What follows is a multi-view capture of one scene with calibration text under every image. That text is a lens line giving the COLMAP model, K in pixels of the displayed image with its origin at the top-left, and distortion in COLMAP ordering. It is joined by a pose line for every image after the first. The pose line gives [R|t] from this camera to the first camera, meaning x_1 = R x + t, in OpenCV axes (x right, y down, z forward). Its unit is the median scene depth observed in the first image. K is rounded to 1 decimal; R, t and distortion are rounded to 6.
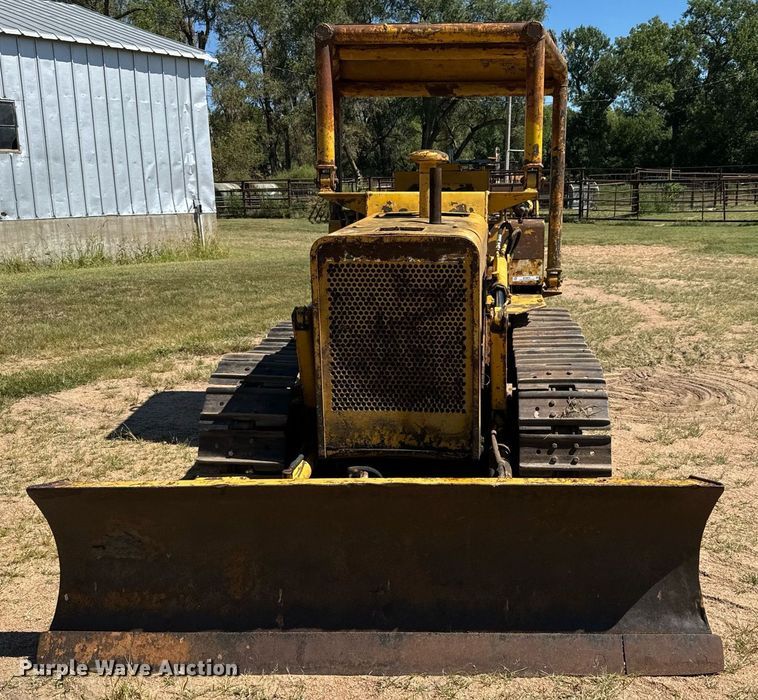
lens RADIAL K [[832.8, 0, 380.7], [0, 832.8, 346.8], [0, 0, 1]] dist [0.019259, 0.000000]
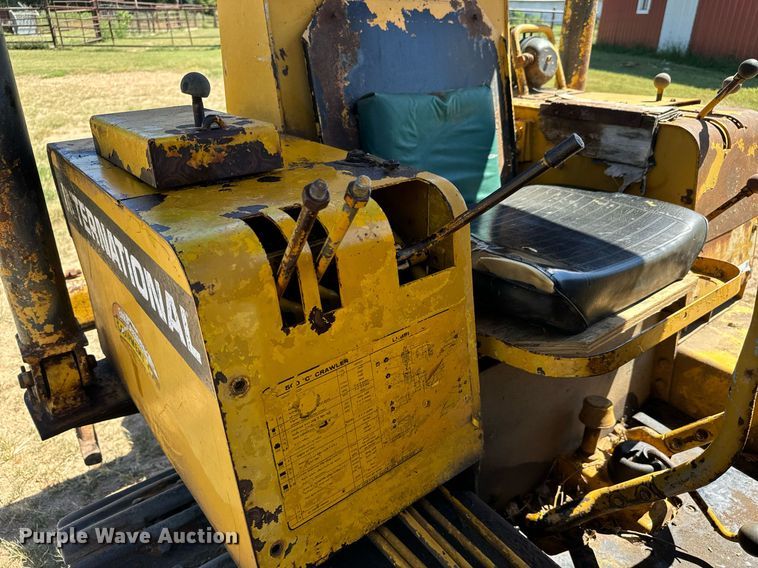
lens RADIAL K [[550.2, 0, 381.3], [0, 550.2, 289.4], [0, 0, 1]] dist [0.009084, -0.008354]
pose [[0.699213, -0.308323, 0.645010, -0.029725], [0.122816, 0.940612, 0.316488, -0.047023], [-0.704285, -0.142075, 0.695555, 0.247670]]
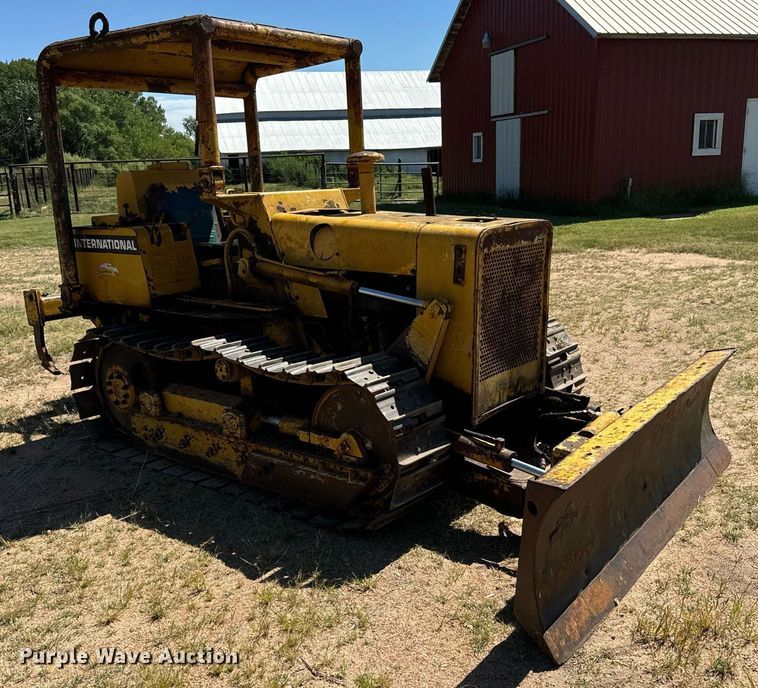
lens RADIAL K [[822.9, 0, 376.9], [0, 822.9, 348.5], [0, 0, 1]] dist [0.013277, 0.000000]
pose [[0.553233, -0.191480, 0.810721, -0.180582], [0.182889, 0.977398, 0.106045, -0.019760], [-0.812702, 0.089604, 0.575748, 0.080928]]
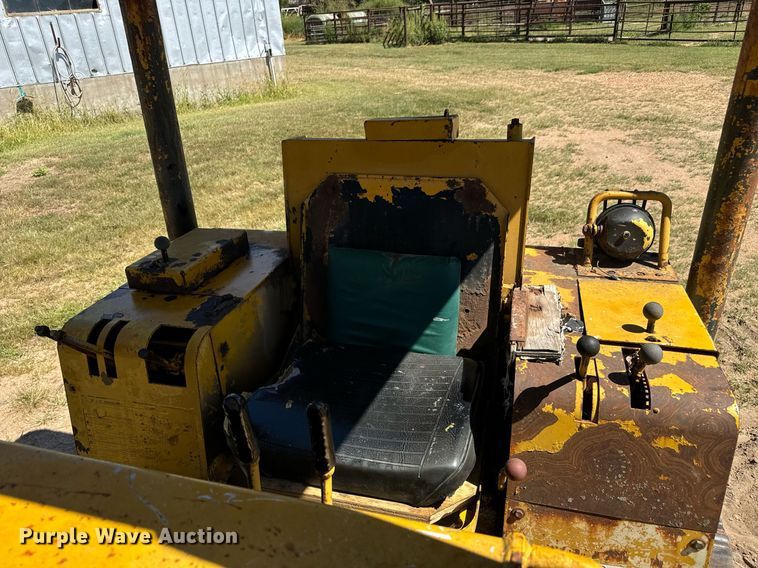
lens RADIAL K [[550.2, 0, 357.2], [0, 550.2, 283.9], [0, 0, 1]] dist [0.009084, -0.008354]
pose [[0.987889, 0.022320, -0.153549, 0.026596], [0.020298, 0.962506, 0.270500, -0.063941], [0.153829, -0.270340, 0.950396, 0.217018]]
